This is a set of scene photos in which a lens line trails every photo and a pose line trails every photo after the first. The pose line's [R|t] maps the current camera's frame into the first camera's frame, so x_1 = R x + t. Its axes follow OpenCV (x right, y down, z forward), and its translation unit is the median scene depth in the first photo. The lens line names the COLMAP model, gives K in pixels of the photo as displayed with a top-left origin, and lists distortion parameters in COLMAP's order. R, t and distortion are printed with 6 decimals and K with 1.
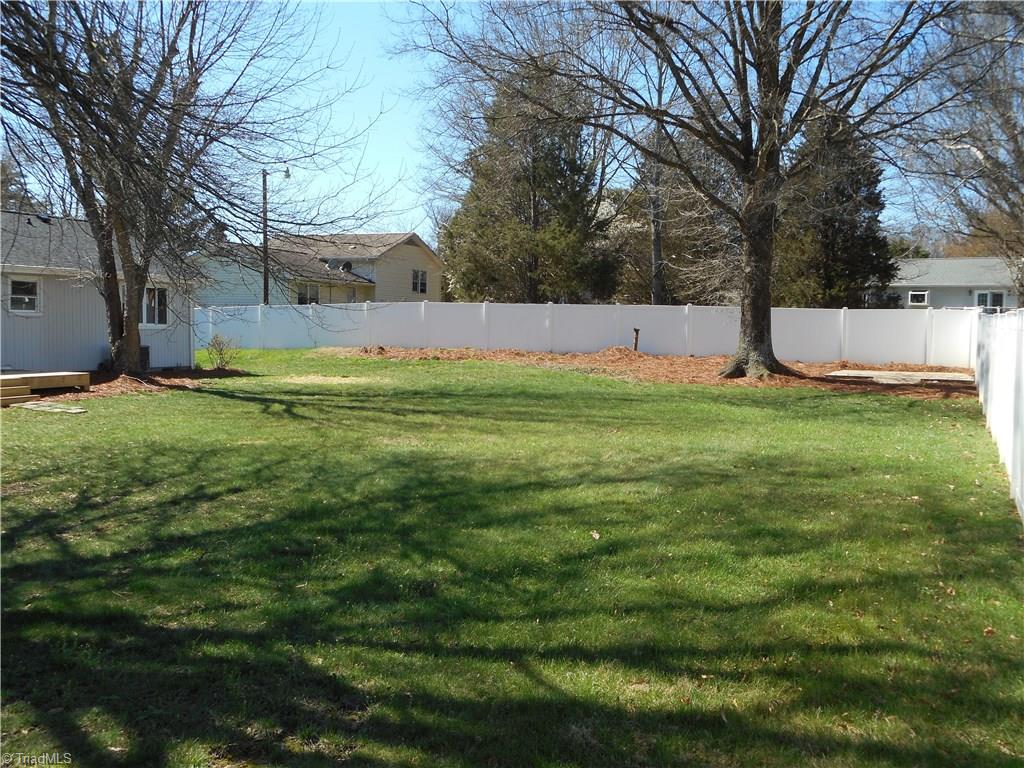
lens RADIAL K [[1005.7, 0, 513.1], [0, 1005.7, 384.0], [0, 0, 1]] dist [-0.013531, 0.000000]
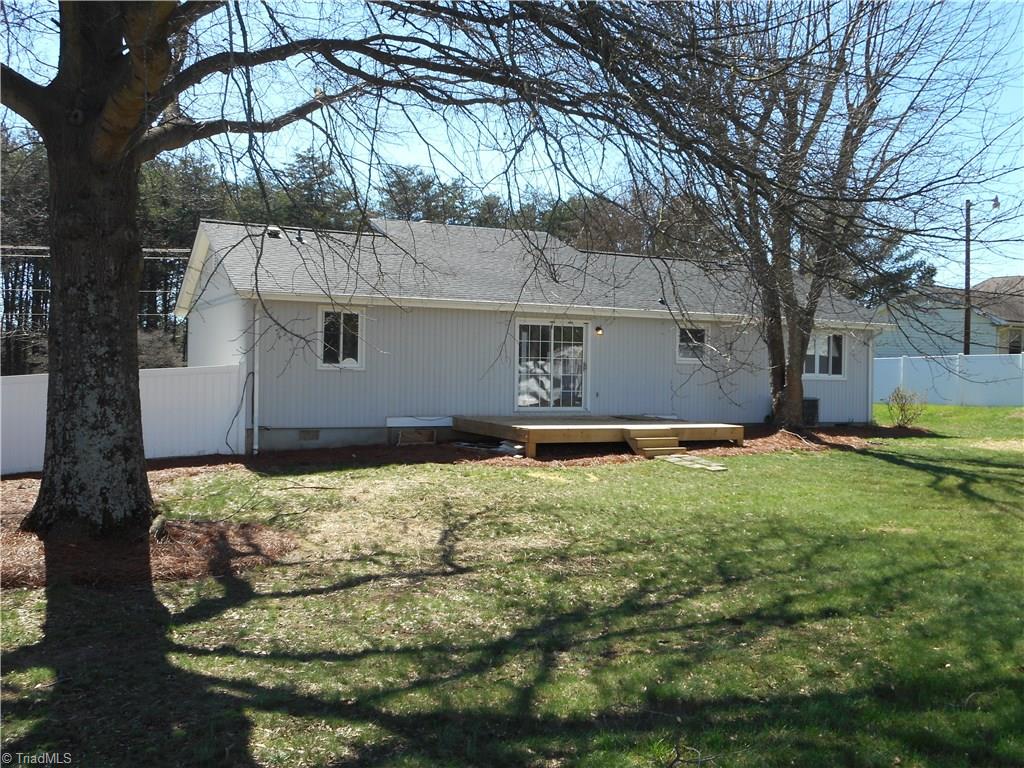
lens RADIAL K [[1005.7, 0, 521.1], [0, 1005.7, 385.1], [0, 0, 1]] dist [-0.013531, 0.000000]
pose [[0.781396, 0.018067, -0.623774, -0.007628], [-0.049901, 0.998189, -0.033599, -0.007109], [0.622037, 0.057381, 0.780883, 0.142928]]
